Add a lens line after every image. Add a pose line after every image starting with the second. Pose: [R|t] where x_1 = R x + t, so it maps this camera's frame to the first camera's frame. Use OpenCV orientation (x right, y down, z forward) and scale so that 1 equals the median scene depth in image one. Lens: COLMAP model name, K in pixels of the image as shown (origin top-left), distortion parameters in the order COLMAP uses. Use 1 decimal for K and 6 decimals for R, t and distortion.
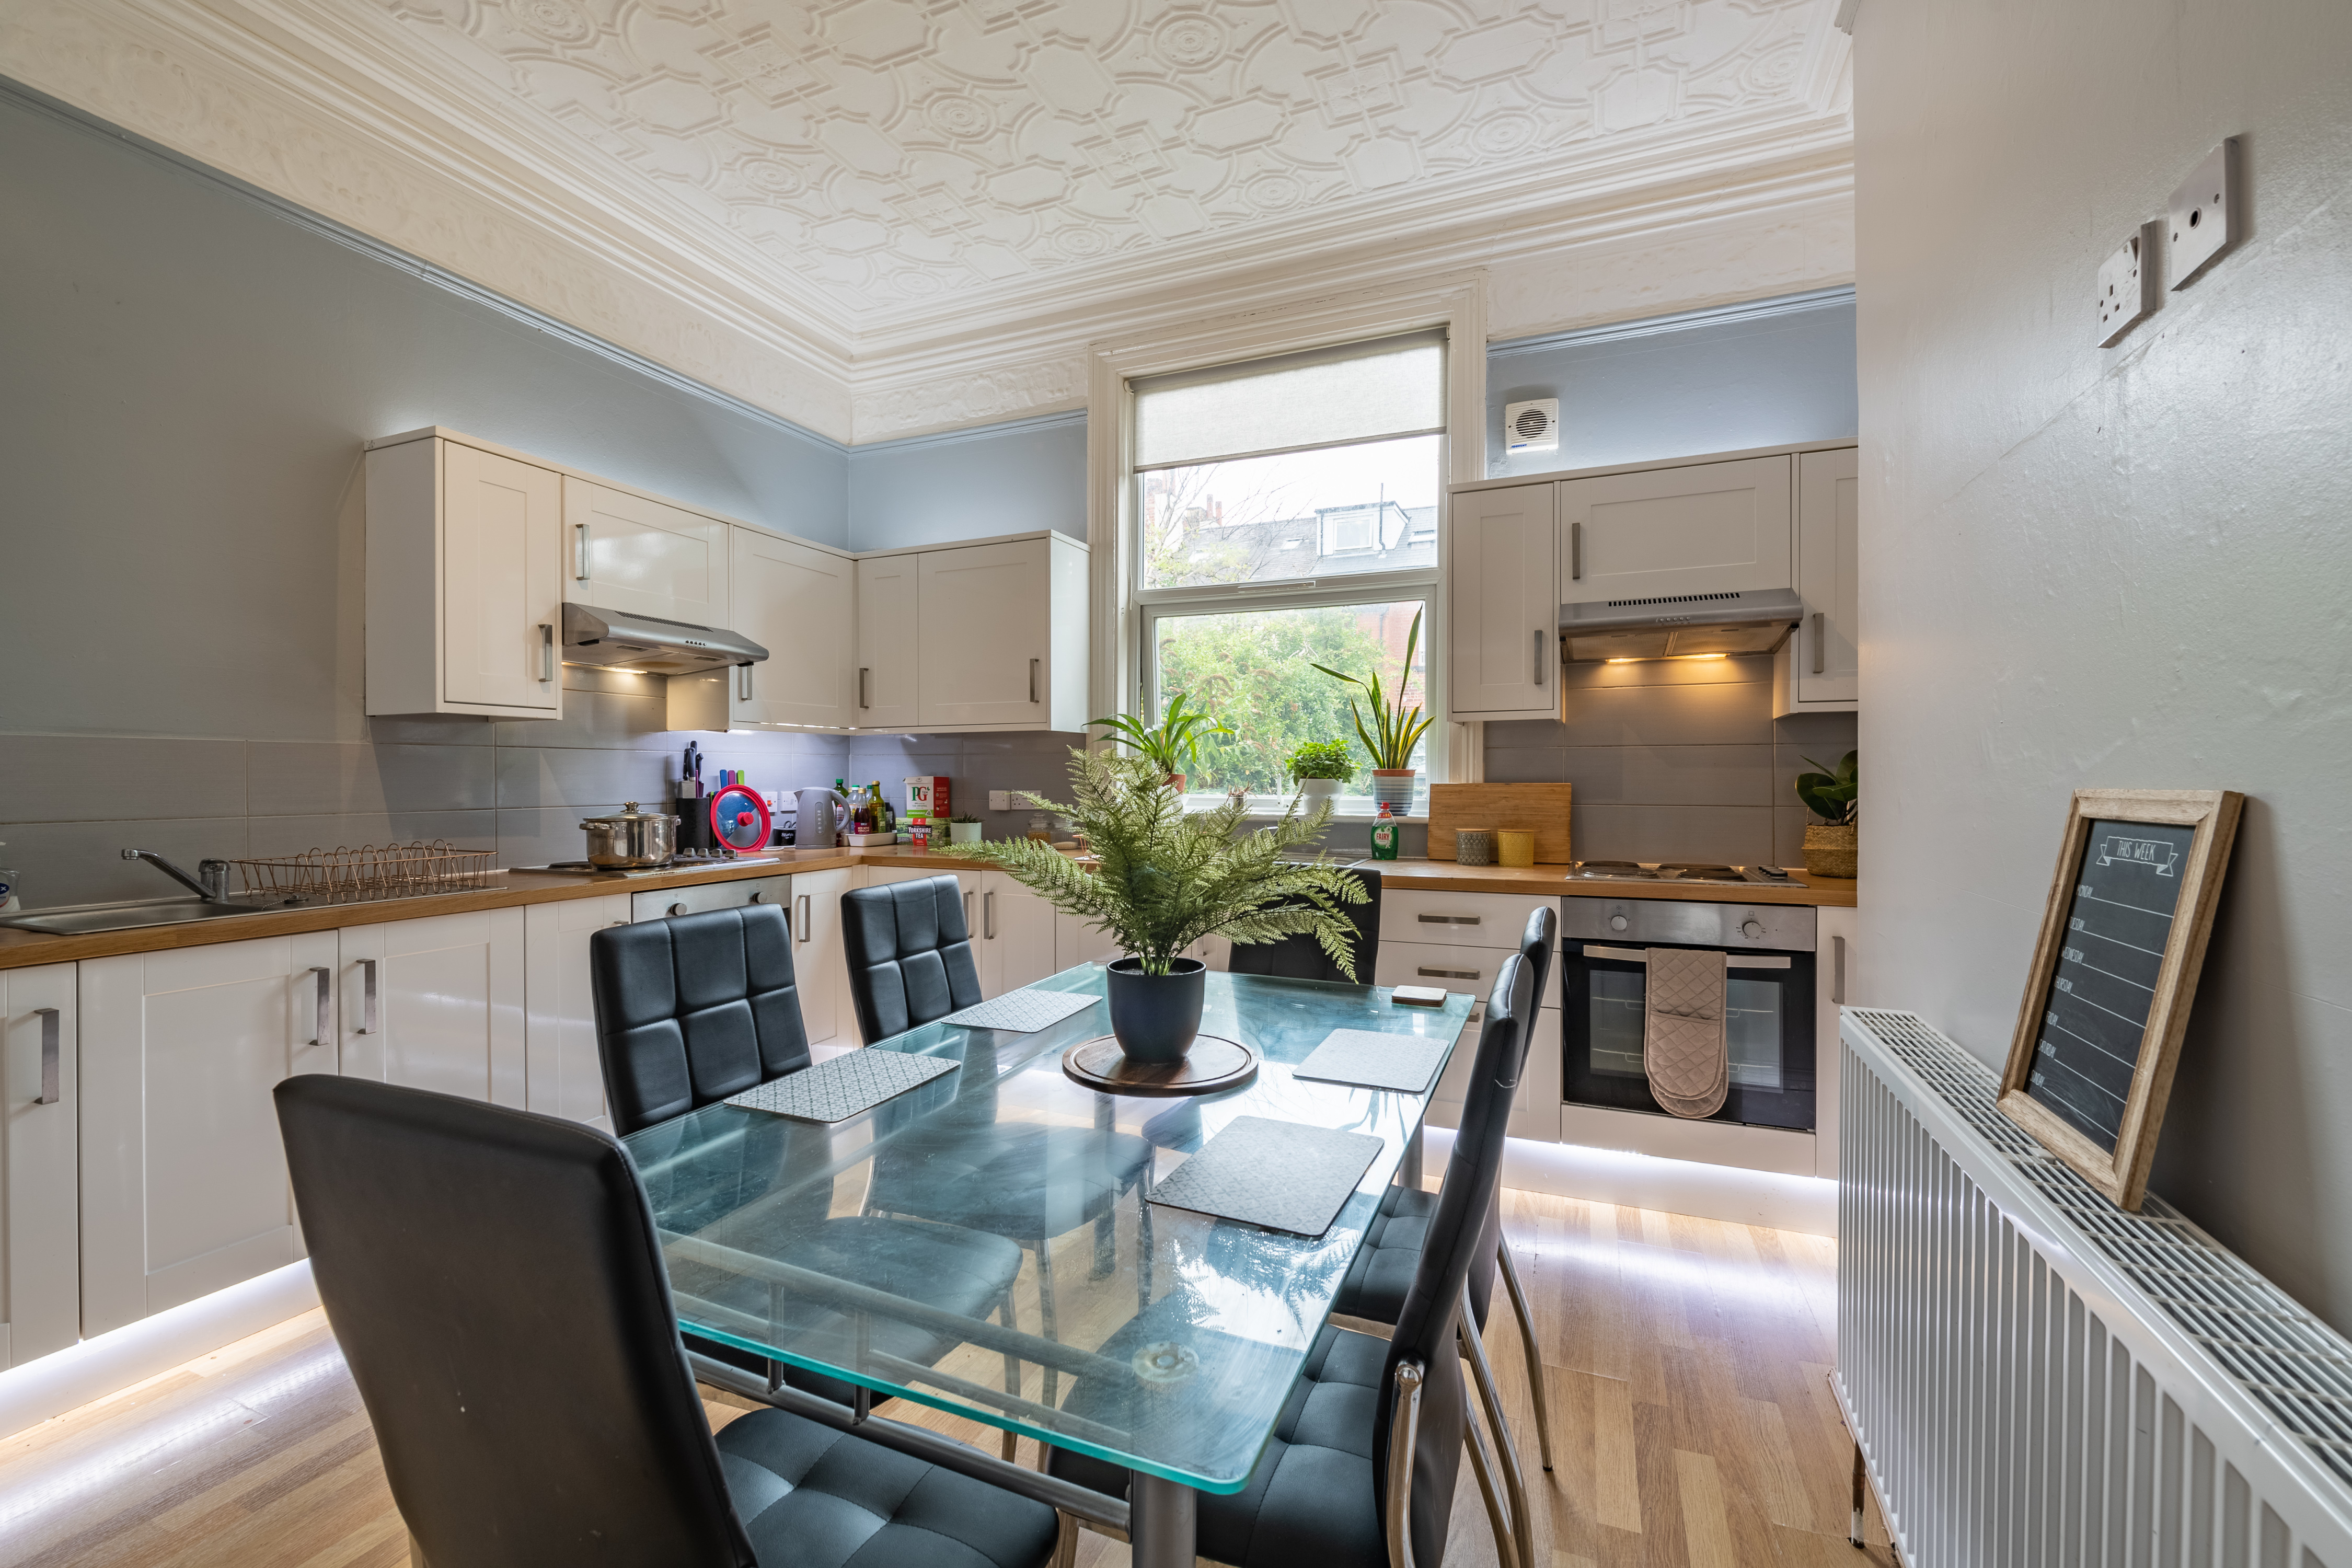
lens RADIAL K [[934.2, 0, 1231.3], [0, 934.2, 781.5], [0, 0, 1]] dist [-0.001047, -0.000391]
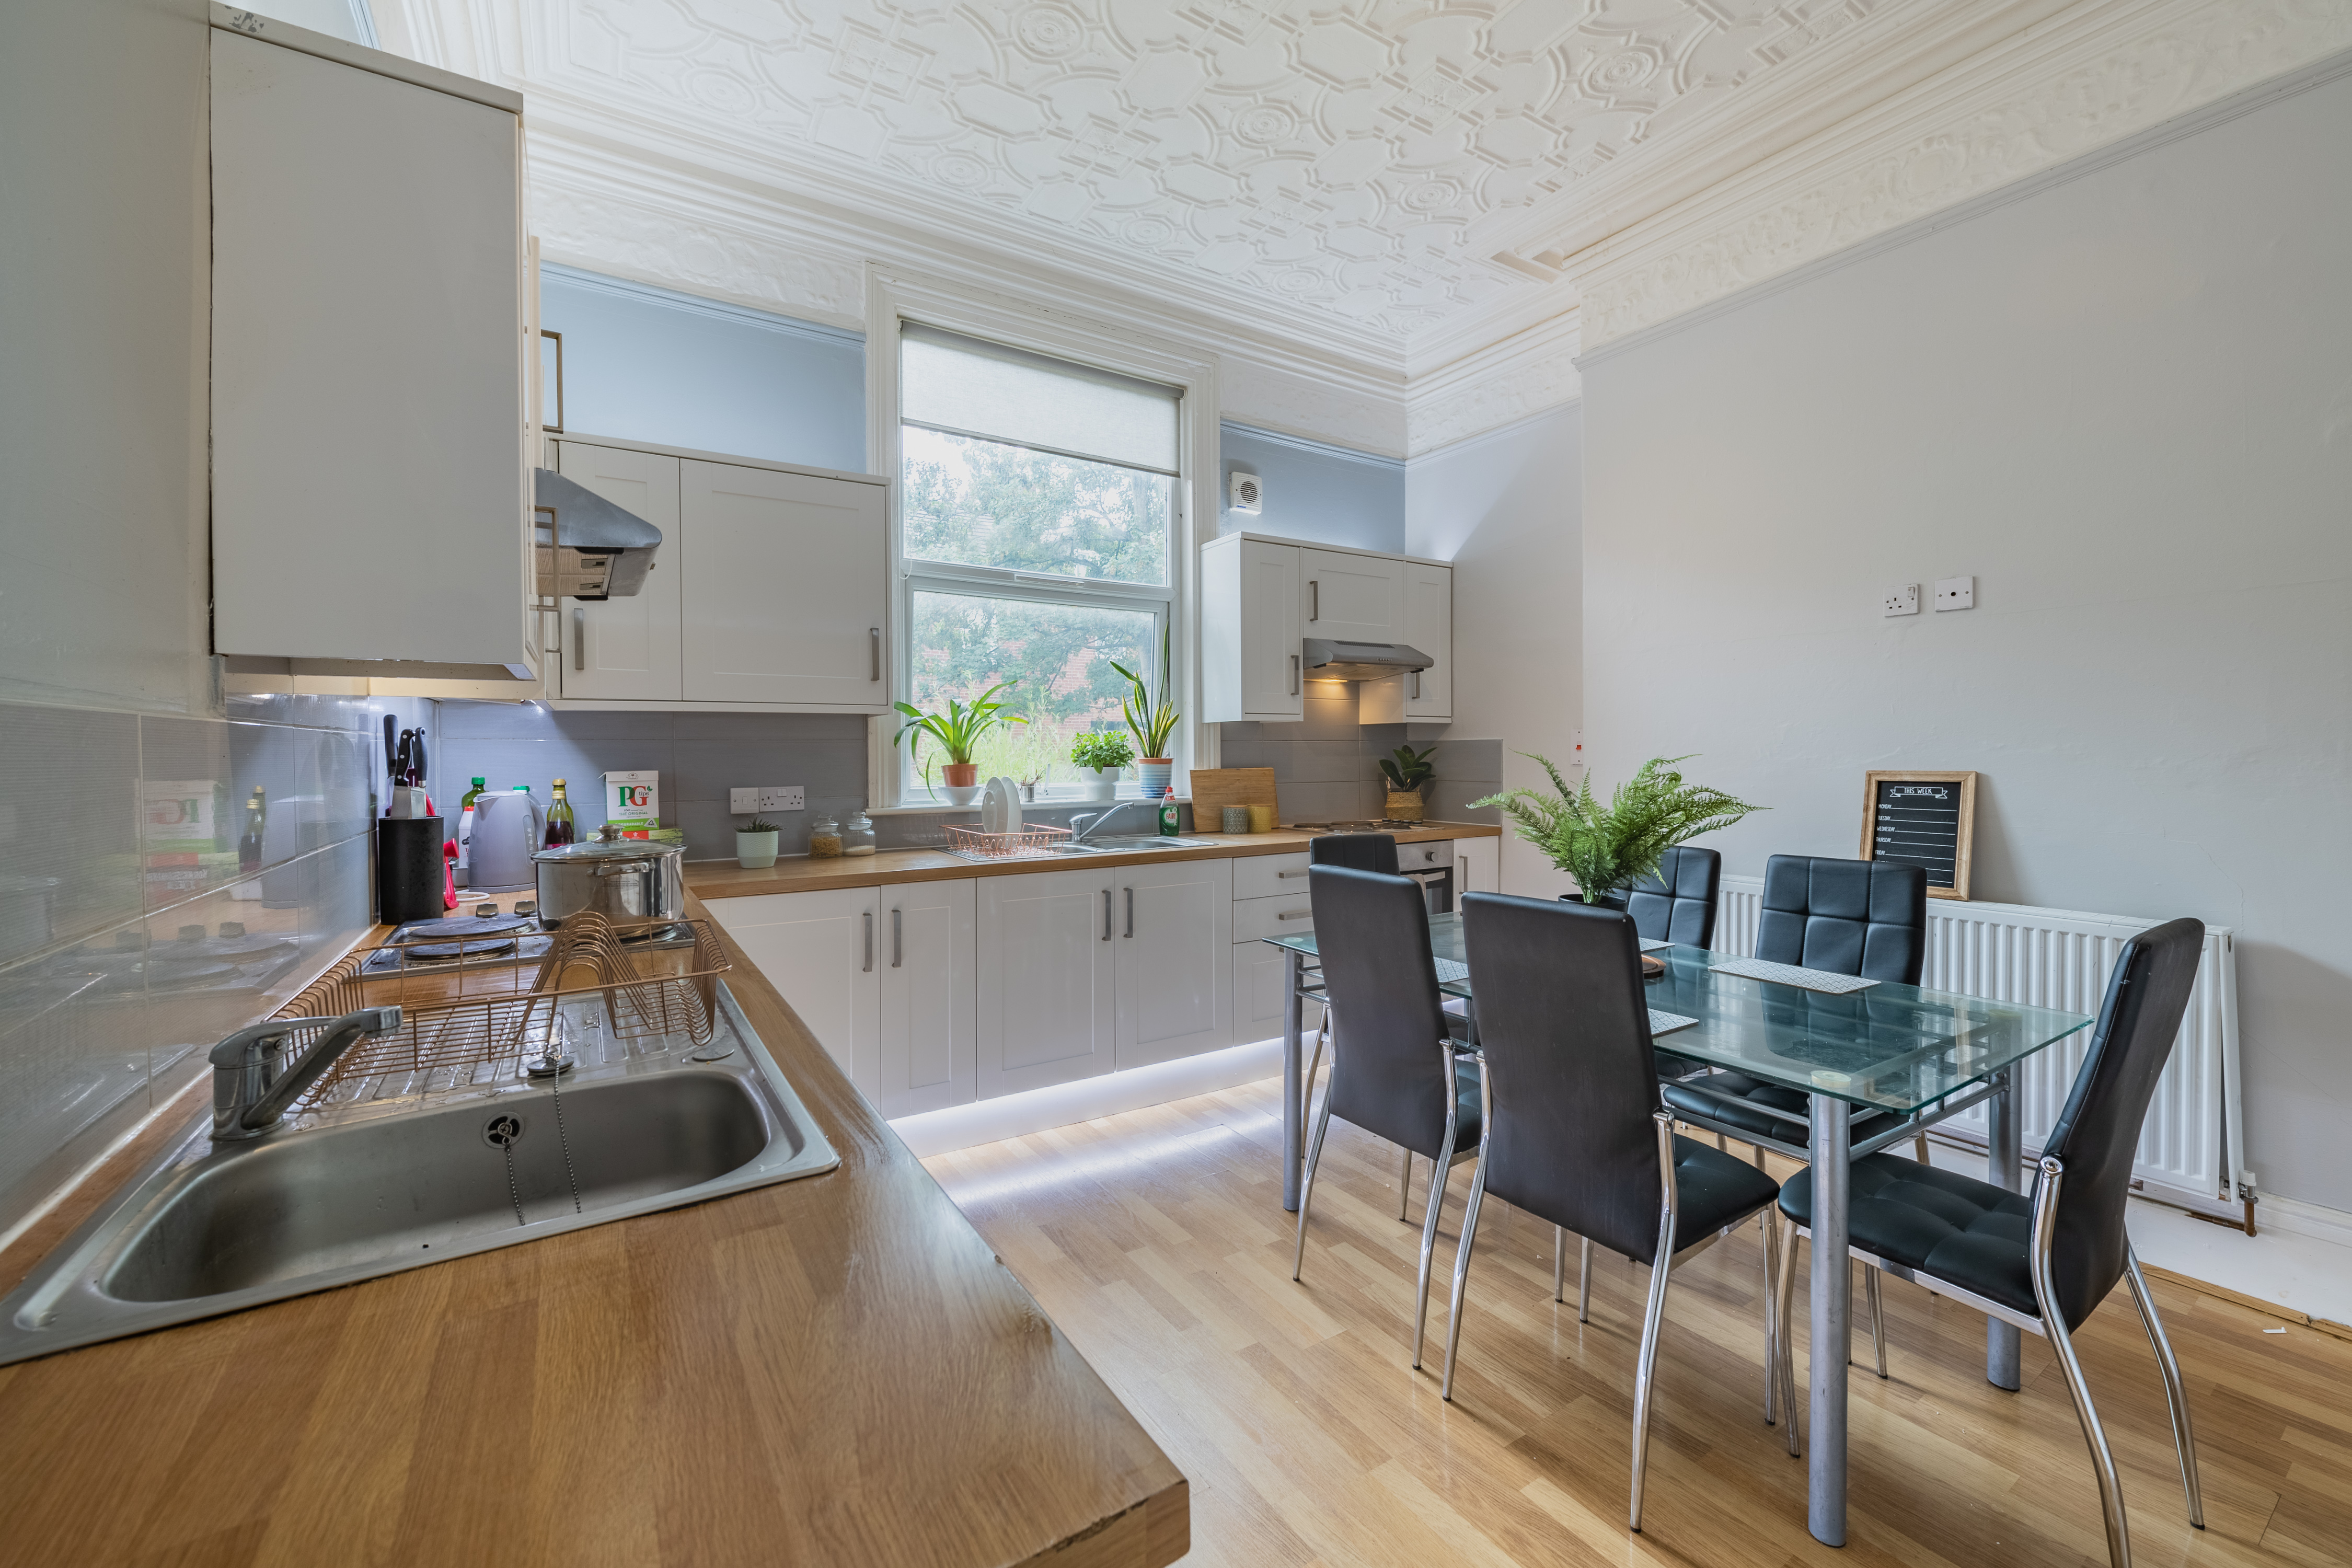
lens RADIAL K [[933.4, 0, 1174.4], [0, 933.4, 764.2], [0, 0, 1]] dist [0.000683, -0.000079]
pose [[0.588837, -0.012180, 0.808160, -0.763733], [0.007539, 0.999926, 0.009577, -0.016633], [-0.808217, 0.000454, 0.588885, 0.305239]]
